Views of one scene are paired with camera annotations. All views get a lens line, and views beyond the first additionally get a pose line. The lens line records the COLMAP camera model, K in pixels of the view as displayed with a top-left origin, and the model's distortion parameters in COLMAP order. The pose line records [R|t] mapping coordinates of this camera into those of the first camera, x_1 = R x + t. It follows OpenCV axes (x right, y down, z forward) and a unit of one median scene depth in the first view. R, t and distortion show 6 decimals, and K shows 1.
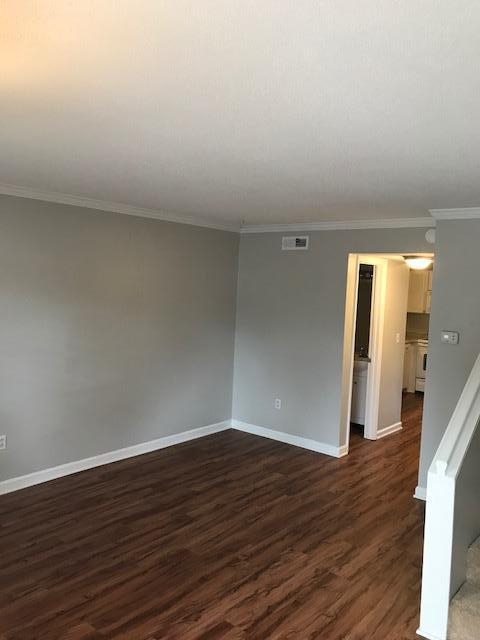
lens RADIAL K [[525.6, 0, 242.9], [0, 525.6, 312.1], [0, 0, 1]] dist [0.024001, -0.019692]
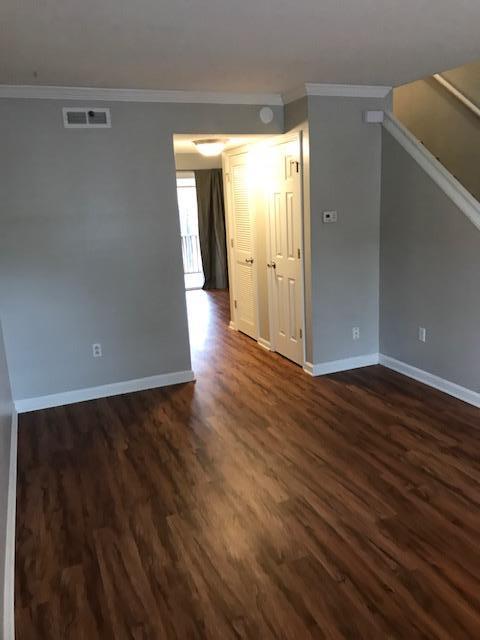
lens RADIAL K [[525.6, 0, 244.7], [0, 525.6, 306.9], [0, 0, 1]] dist [0.024001, -0.019692]
pose [[0.459800, -0.244980, 0.853563, -0.602284], [0.114170, 0.969526, 0.216760, -0.023077], [-0.880653, -0.002215, 0.473757, 0.644352]]
